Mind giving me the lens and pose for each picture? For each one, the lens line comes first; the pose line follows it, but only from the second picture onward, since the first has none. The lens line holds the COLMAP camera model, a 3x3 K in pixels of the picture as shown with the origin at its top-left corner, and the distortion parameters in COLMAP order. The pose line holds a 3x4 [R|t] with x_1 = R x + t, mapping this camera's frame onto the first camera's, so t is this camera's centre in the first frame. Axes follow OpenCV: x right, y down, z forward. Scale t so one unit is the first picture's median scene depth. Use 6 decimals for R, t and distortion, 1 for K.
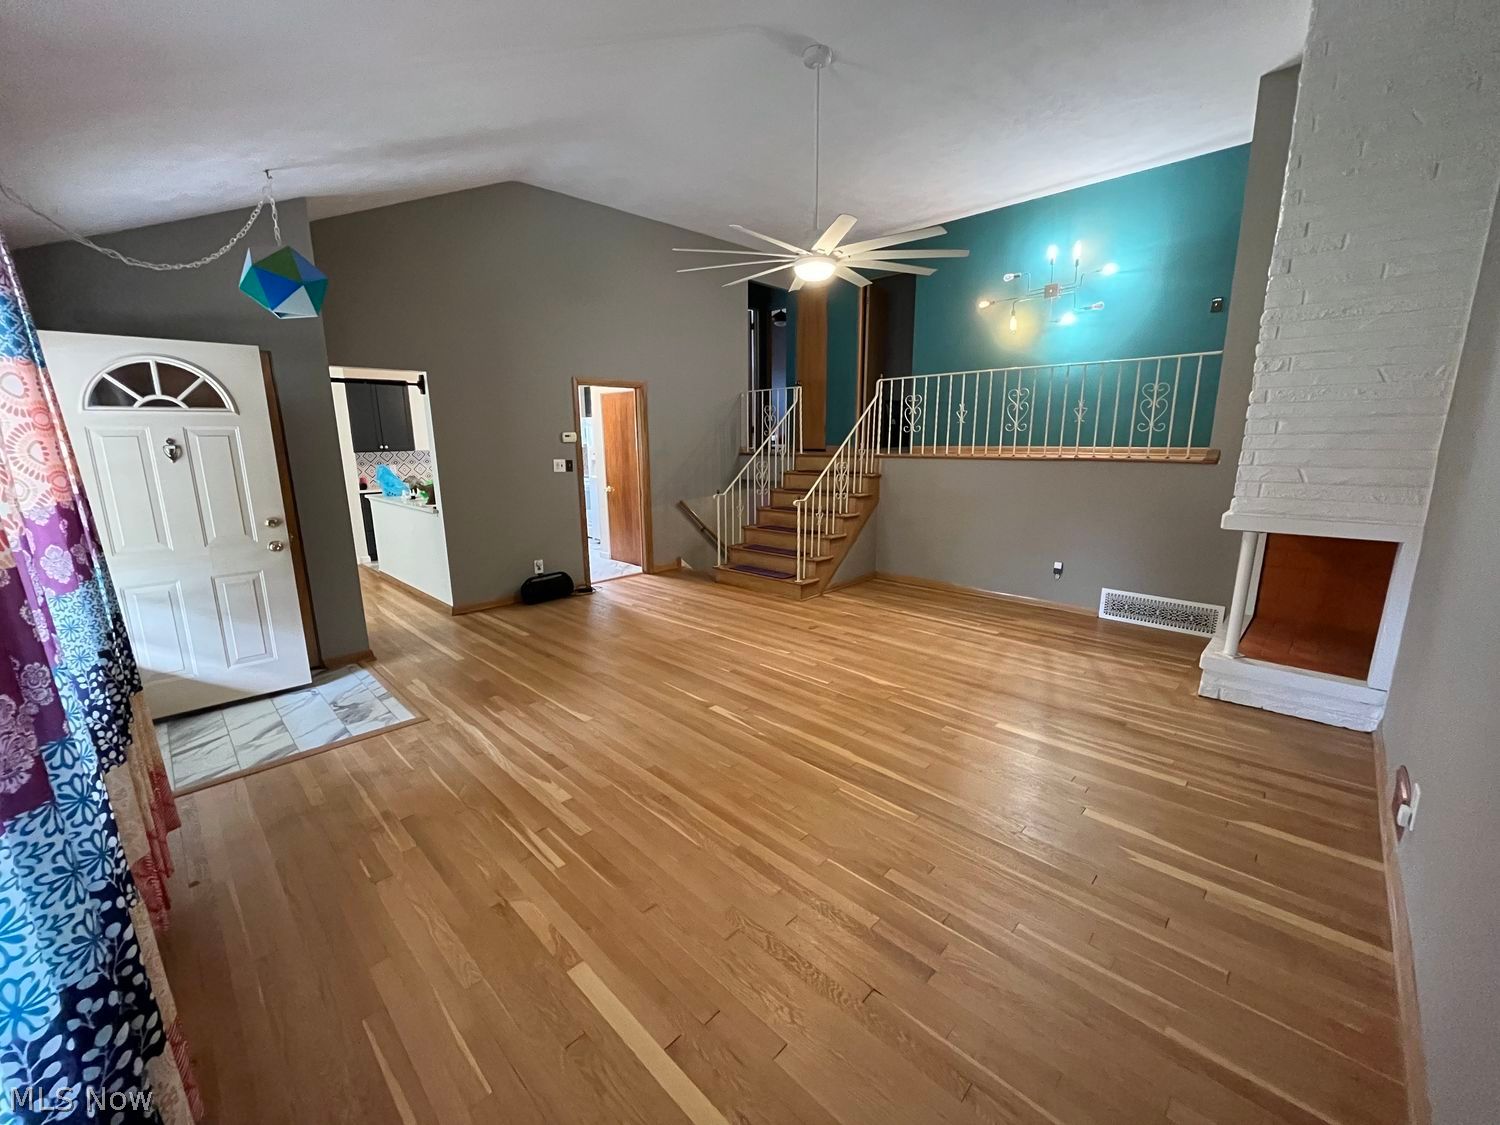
lens RADIAL K [[602.0, 0, 749.6], [0, 602.0, 562.1], [0, 0, 1]] dist [-0.001865, 0.000181]
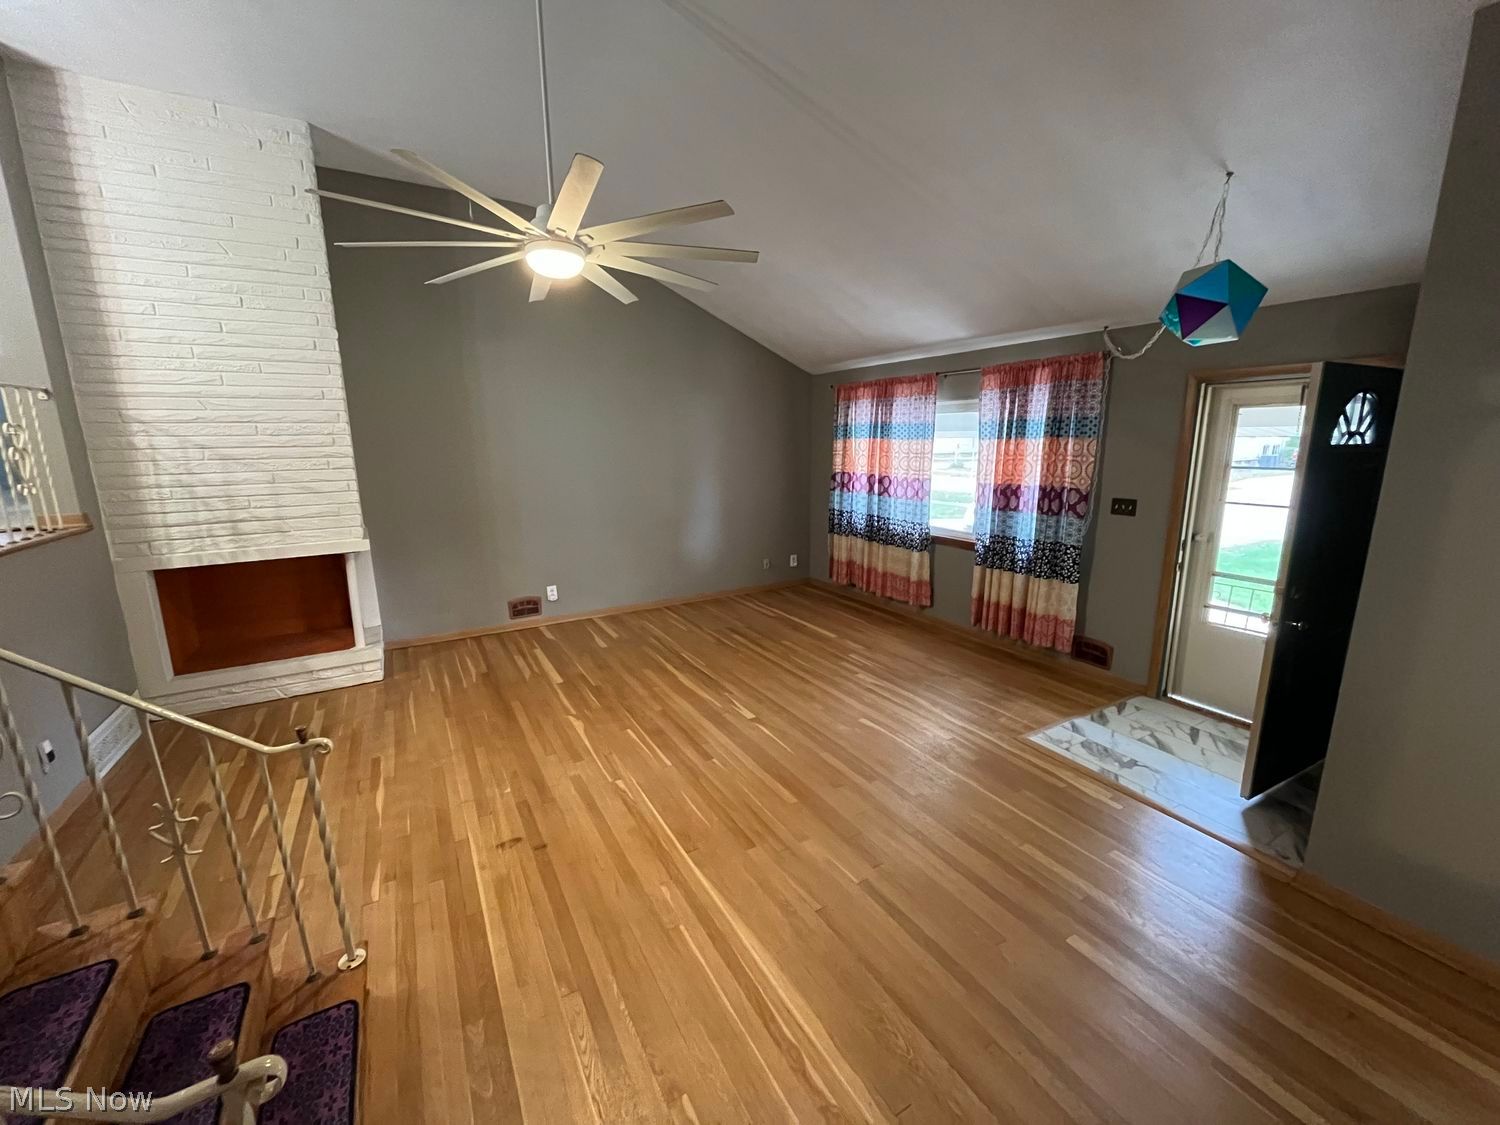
lens RADIAL K [[602.0, 0, 747.2], [0, 602.0, 564.8], [0, 0, 1]] dist [-0.001865, 0.000181]
pose [[-0.960858, -0.034594, 0.274874, -0.362625], [0.080032, 0.915212, 0.394946, -0.478433], [-0.265231, 0.401485, -0.876620, 1.940089]]
